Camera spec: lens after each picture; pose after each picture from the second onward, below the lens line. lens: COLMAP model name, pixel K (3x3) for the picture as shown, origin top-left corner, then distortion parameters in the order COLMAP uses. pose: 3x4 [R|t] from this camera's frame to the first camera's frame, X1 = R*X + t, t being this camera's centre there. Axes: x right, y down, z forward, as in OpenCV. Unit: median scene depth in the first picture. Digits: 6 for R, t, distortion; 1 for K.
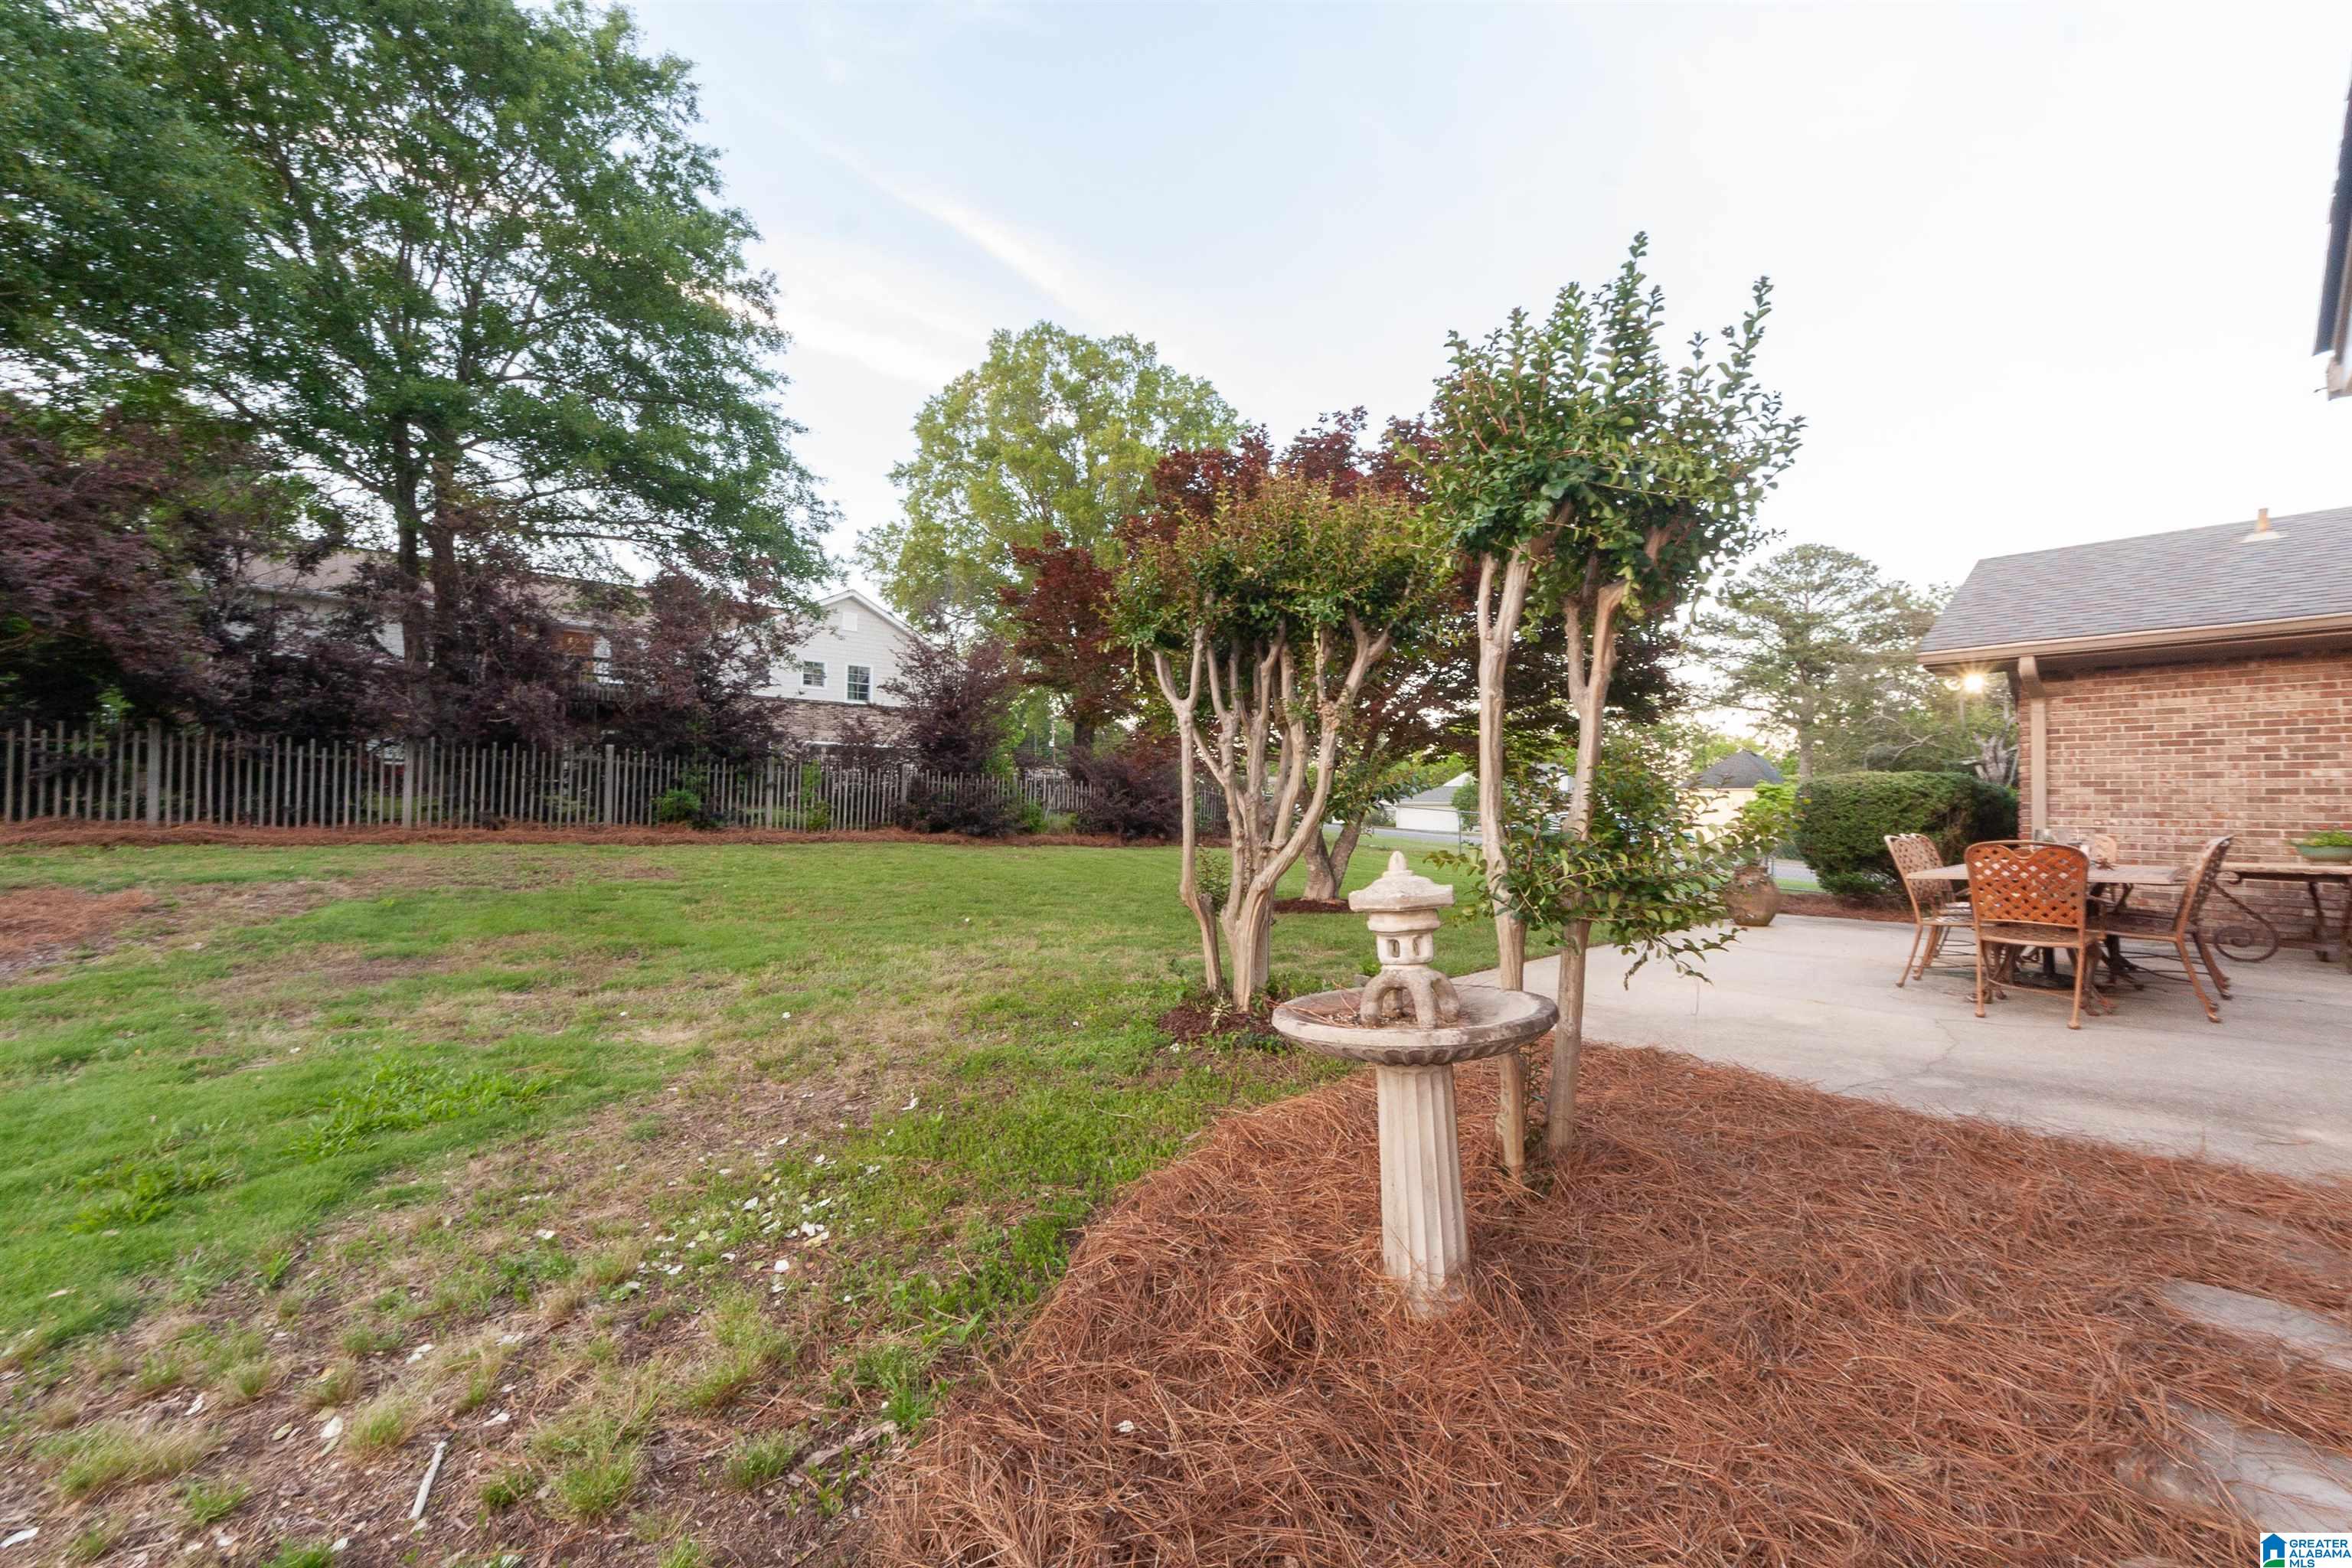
lens RADIAL K [[884.9, 0, 1187.0], [0, 884.9, 789.3], [0, 0, 1]] dist [0.003140, 0.000003]
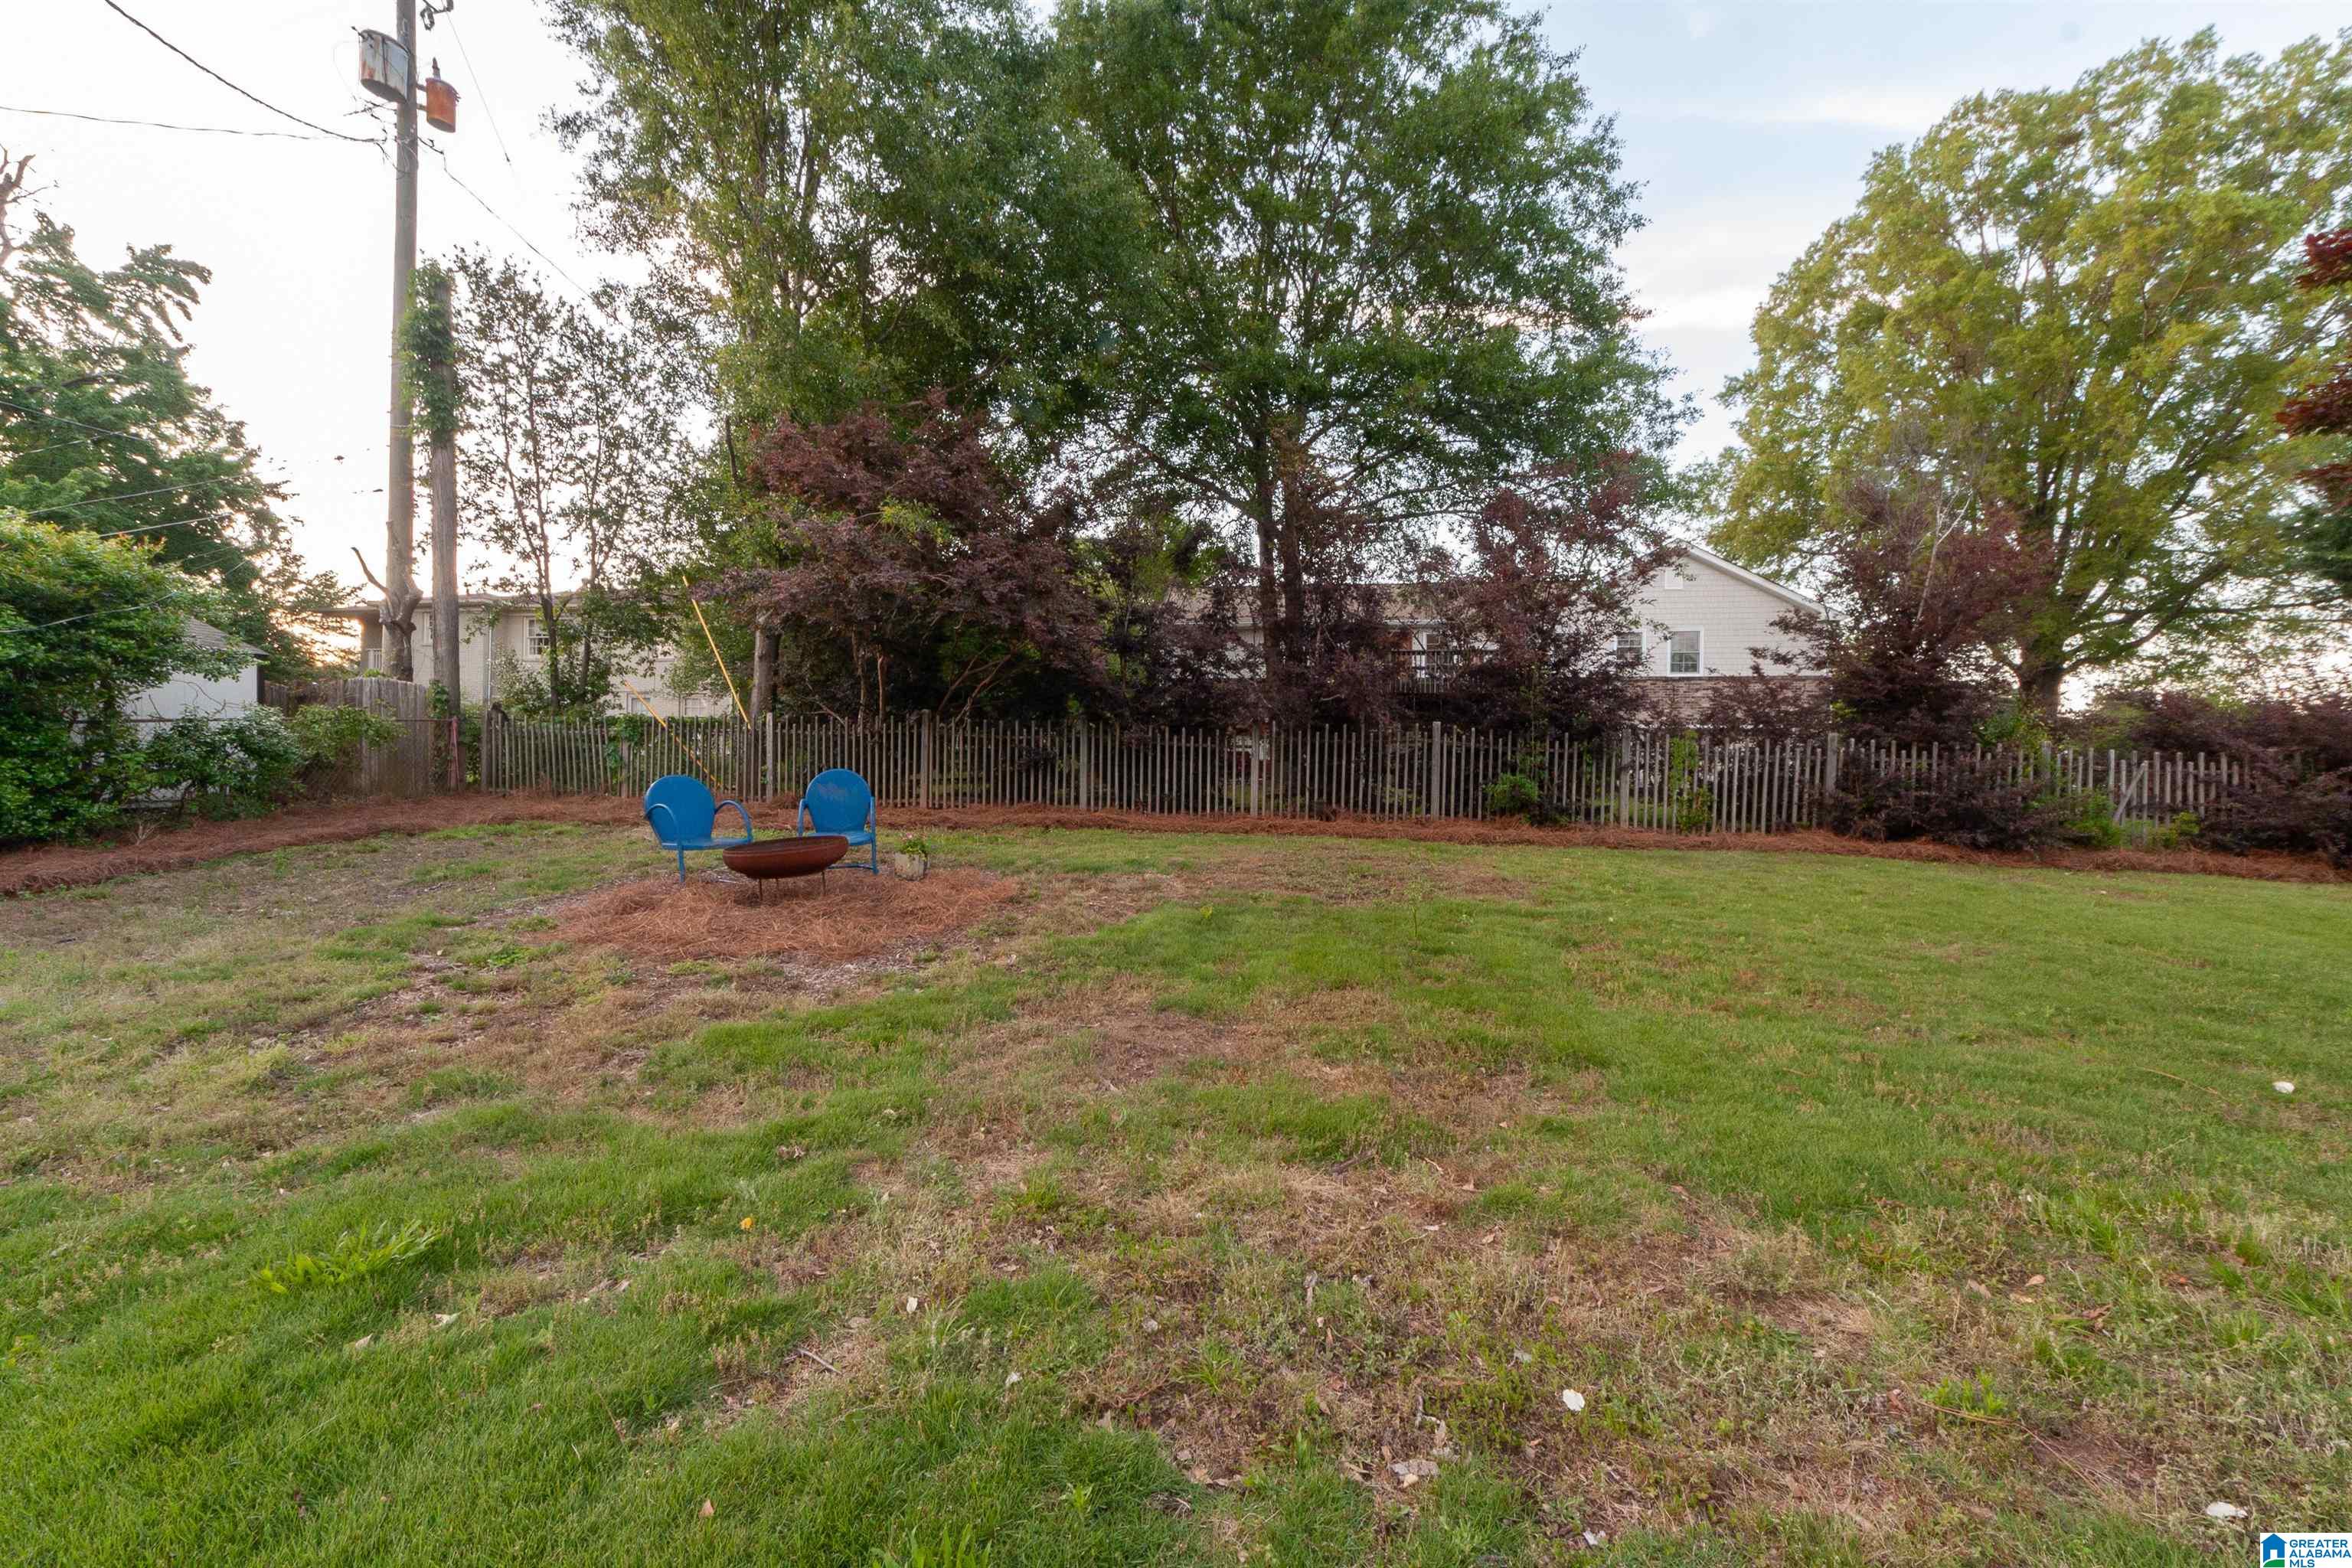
lens RADIAL K [[884.9, 0, 1197.2], [0, 884.9, 788.6], [0, 0, 1]] dist [0.003140, 0.000003]
pose [[0.678637, -0.005585, -0.734453, -0.206621], [0.007771, 0.999970, -0.000423, 0.012014], [0.734433, -0.005420, 0.678660, 0.288300]]
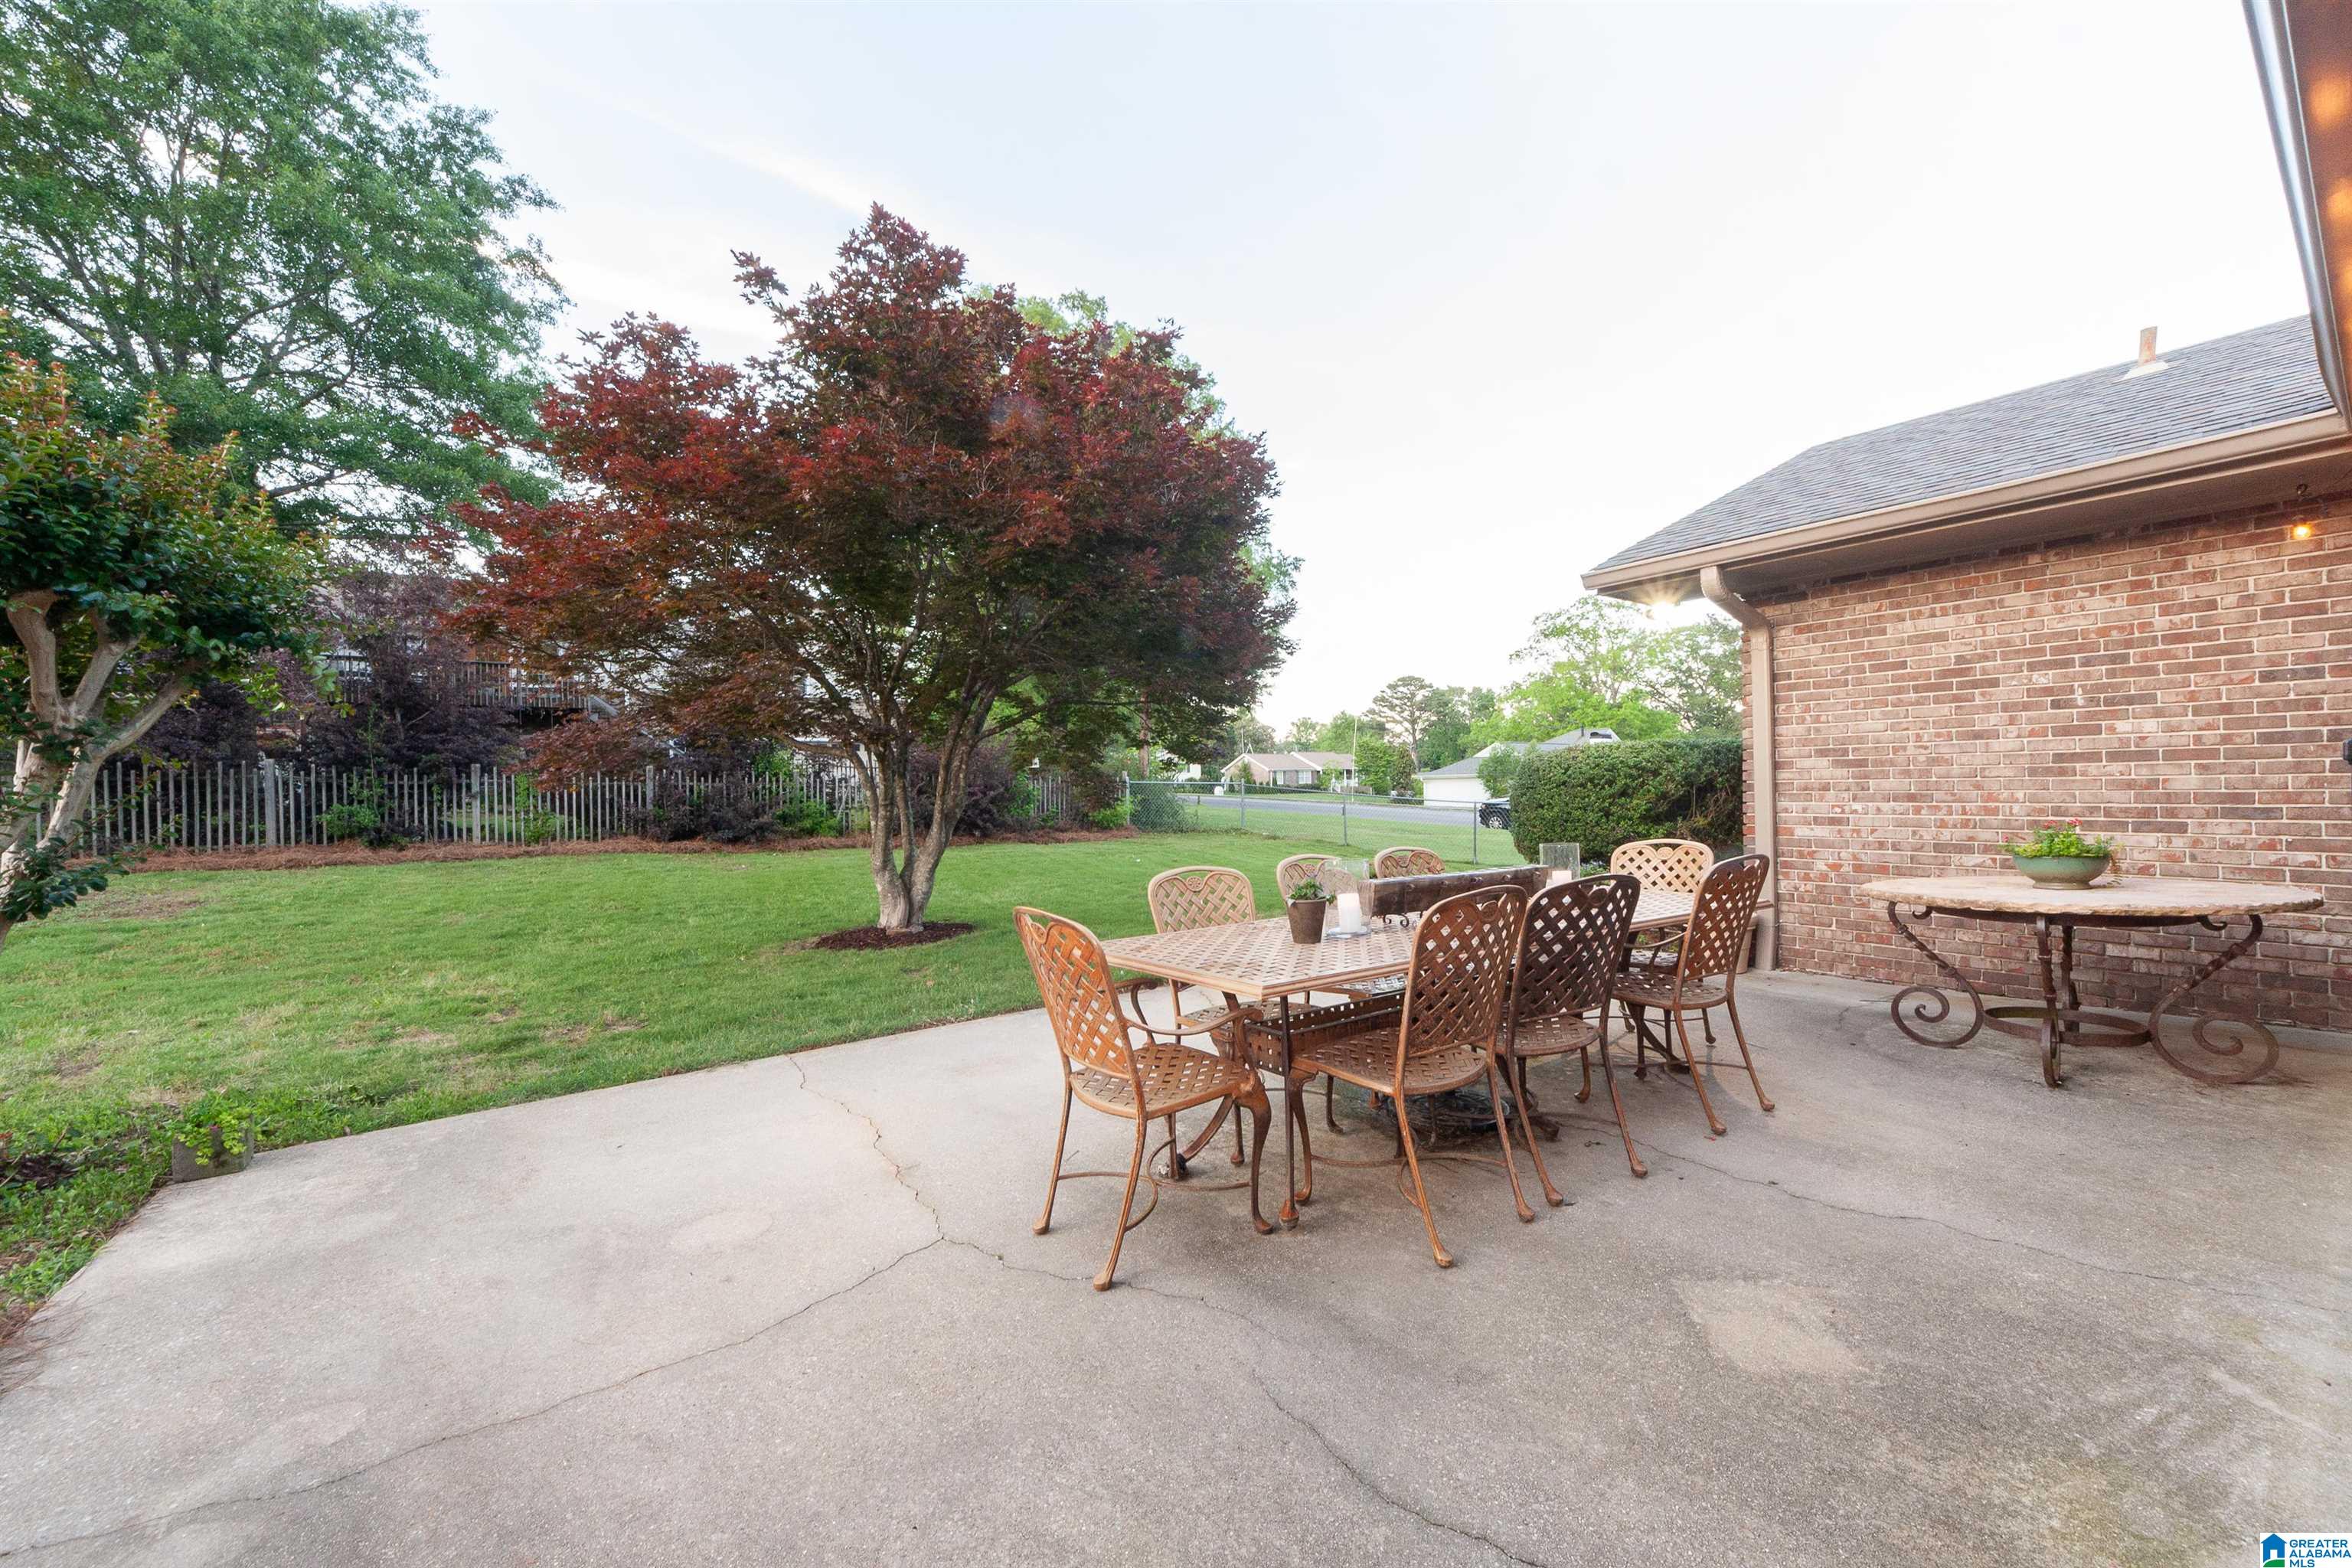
lens RADIAL K [[884.9, 0, 1197.6], [0, 884.9, 786.0], [0, 0, 1]] dist [0.003140, 0.000003]
pose [[0.994091, -0.032614, -0.103532, 0.433631], [0.034855, 0.999194, 0.019908, -0.007611], [0.102799, -0.023399, 0.994427, 0.198897]]
